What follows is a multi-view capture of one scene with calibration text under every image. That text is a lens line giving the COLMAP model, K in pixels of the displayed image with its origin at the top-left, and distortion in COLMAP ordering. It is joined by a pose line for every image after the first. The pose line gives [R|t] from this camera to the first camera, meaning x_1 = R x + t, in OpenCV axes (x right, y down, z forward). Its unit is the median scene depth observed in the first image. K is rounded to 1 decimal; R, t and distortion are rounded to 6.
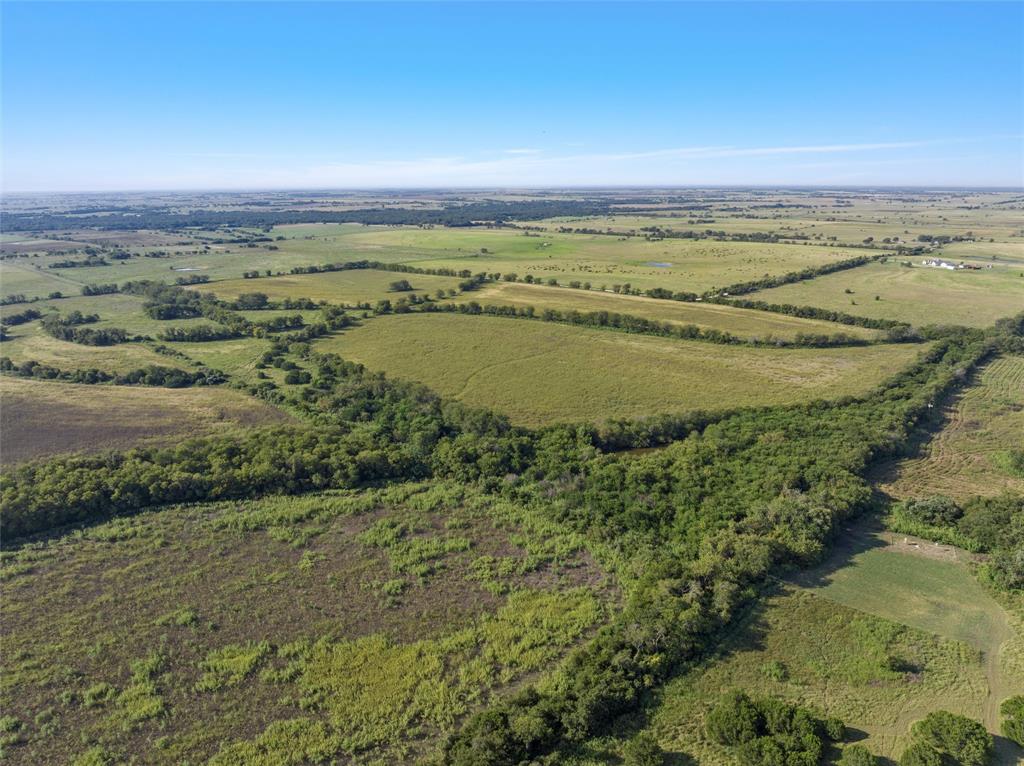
lens RADIAL K [[717.8, 0, 506.1], [0, 717.8, 372.3], [0, 0, 1]] dist [-0.033757, -0.006585]
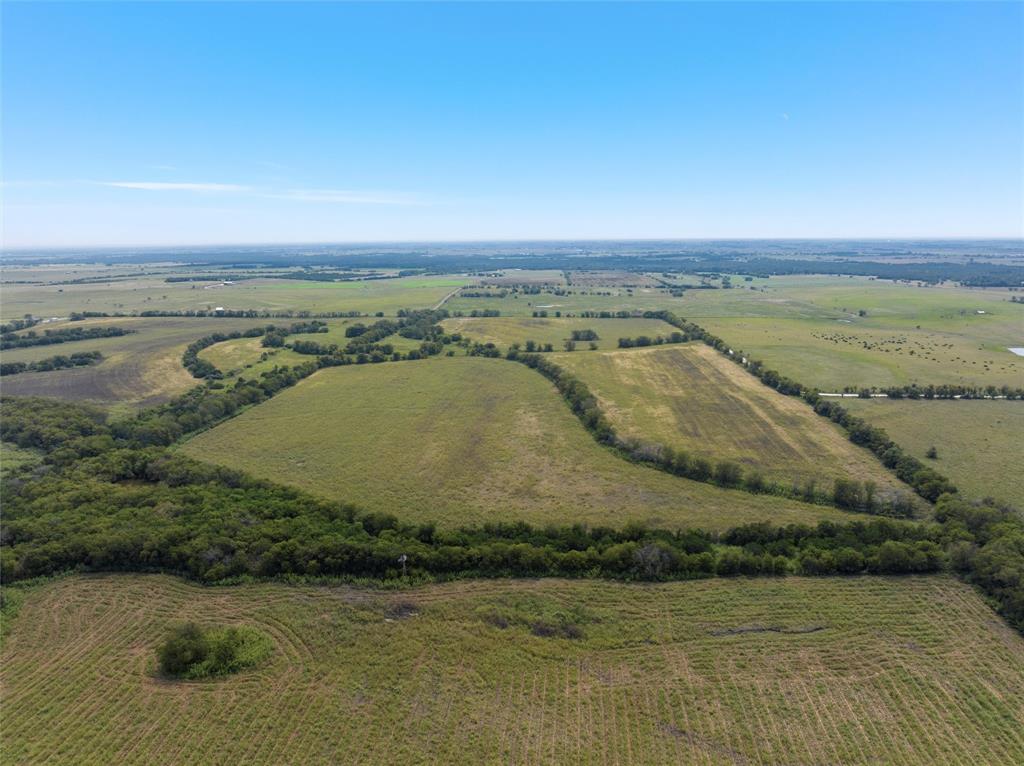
lens RADIAL K [[717.8, 0, 508.1], [0, 717.8, 372.1], [0, 0, 1]] dist [-0.033757, -0.006585]
pose [[0.642731, 0.139045, -0.753368, 0.516388], [-0.188975, 0.981779, 0.019979, -0.069541], [0.742418, 0.129527, 0.657296, 0.283782]]
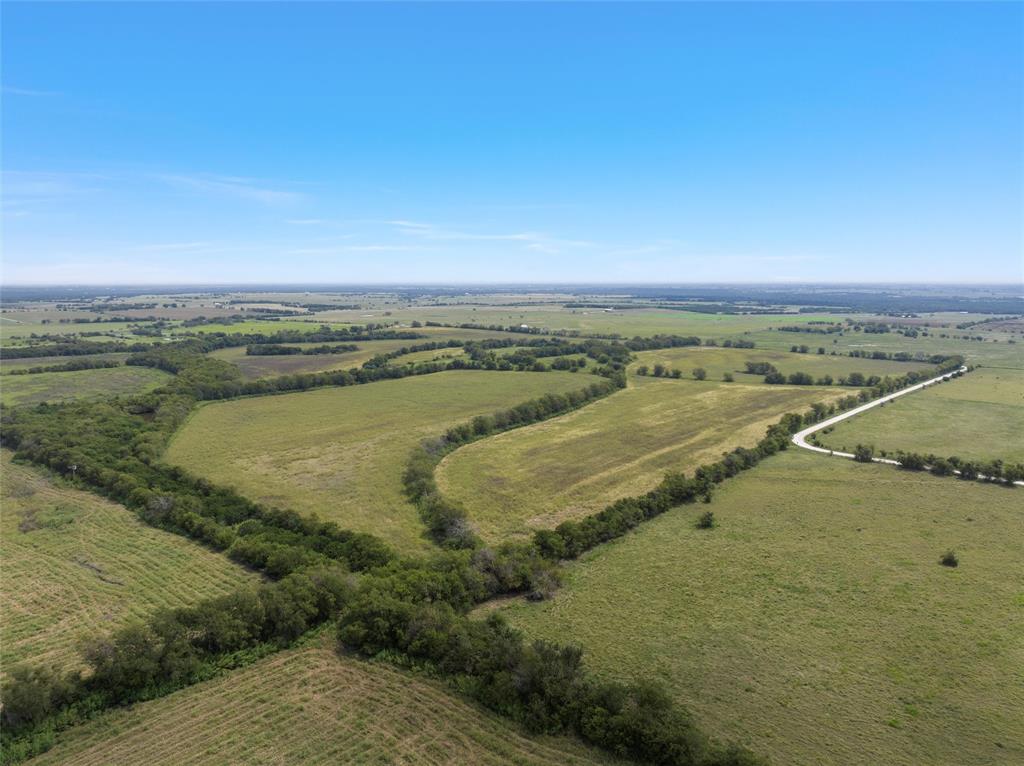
lens RADIAL K [[717.8, 0, 508.3], [0, 717.8, 385.6], [0, 0, 1]] dist [-0.033757, -0.006585]
pose [[0.024182, 0.150340, -0.988339, 0.661530], [-0.256390, 0.956494, 0.139223, -0.139030], [0.966271, 0.250034, 0.061675, 0.654814]]
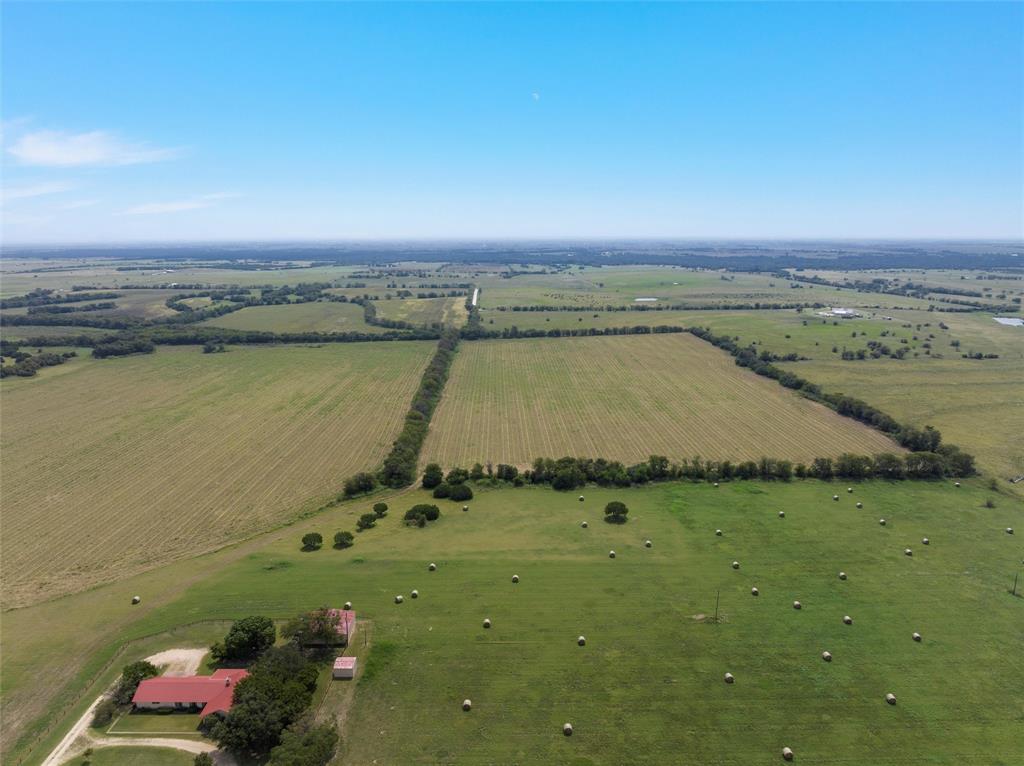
lens RADIAL K [[717.8, 0, 511.0], [0, 717.8, 381.0], [0, 0, 1]] dist [-0.033757, -0.006585]
pose [[0.715739, 0.140845, -0.684018, 1.178400], [-0.176738, 0.984099, 0.017699, 0.006407], [0.675634, 0.108224, 0.729250, -0.026111]]
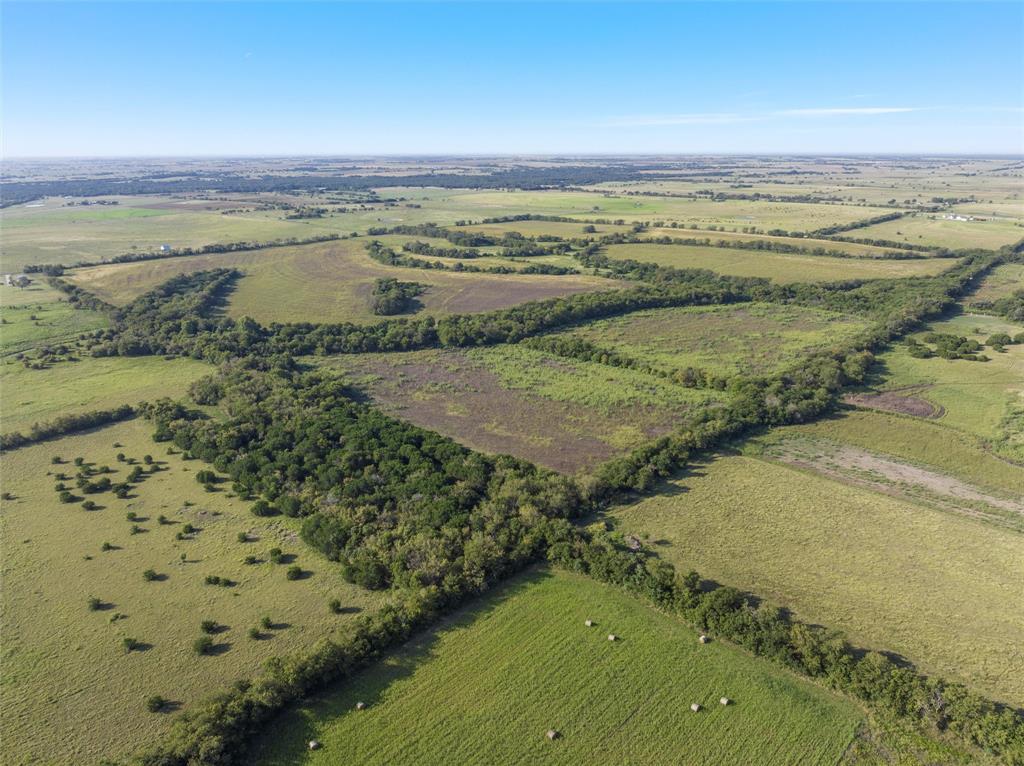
lens RADIAL K [[717.8, 0, 512.0], [0, 717.8, 384.0], [0, 0, 1]] dist [-0.033757, -0.006585]
pose [[0.999759, -0.005590, 0.021251, -0.327043], [0.004300, 0.998173, 0.060267, 0.098481], [-0.021549, -0.060161, 0.997956, -0.430141]]
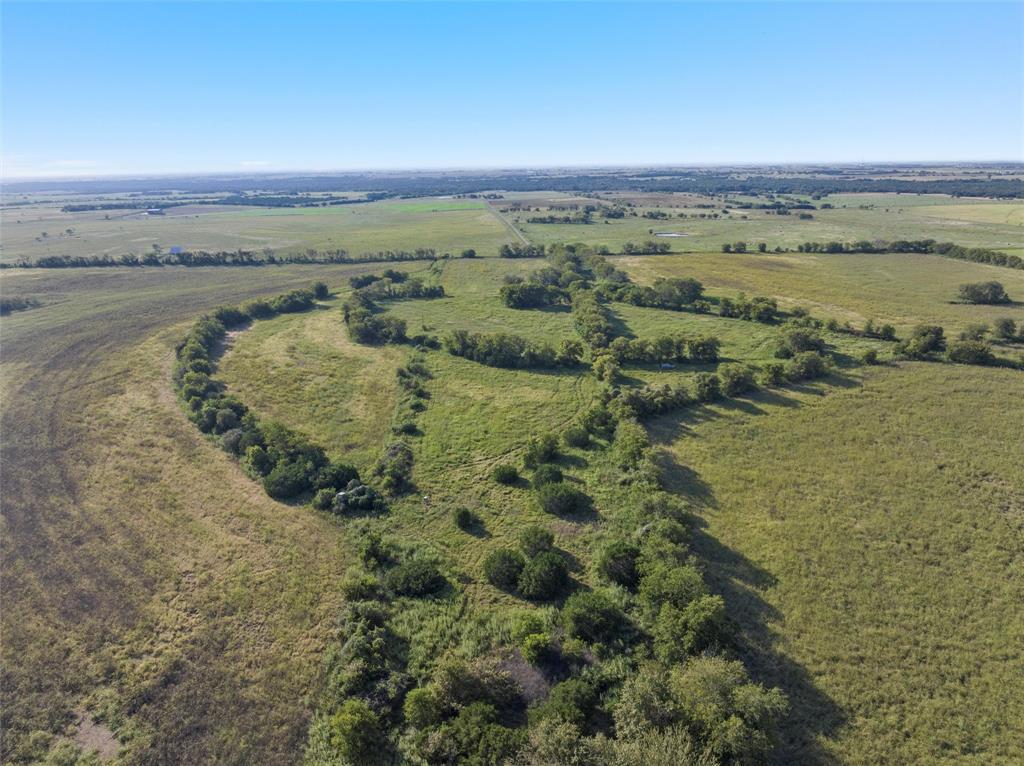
lens RADIAL K [[717.8, 0, 507.7], [0, 717.8, 367.9], [0, 0, 1]] dist [-0.033757, -0.006585]
pose [[0.729508, 0.181294, -0.659508, -0.055124], [-0.162418, 0.982568, 0.090443, -0.058854], [0.664408, 0.041137, 0.746237, 0.410305]]
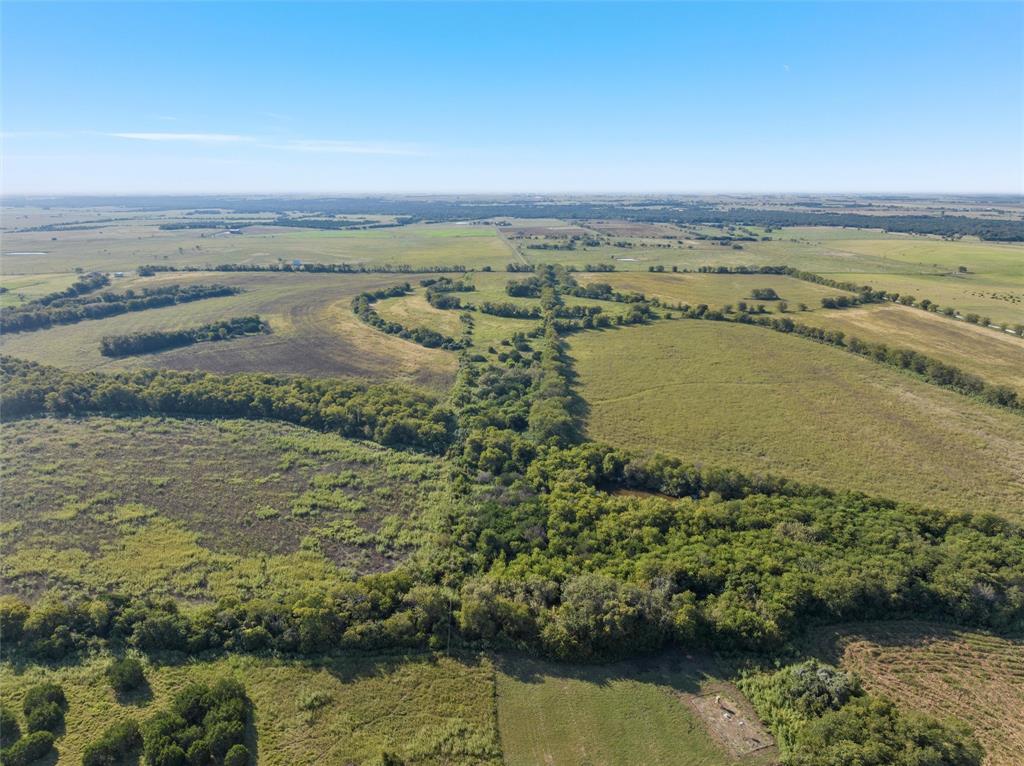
lens RADIAL K [[717.8, 0, 510.6], [0, 717.8, 376.0], [0, 0, 1]] dist [-0.033757, -0.006585]
pose [[0.722267, 0.187242, -0.665786, 0.246949], [-0.183871, 0.979997, 0.076139, -0.026204], [0.666725, 0.067426, 0.742248, 0.099529]]
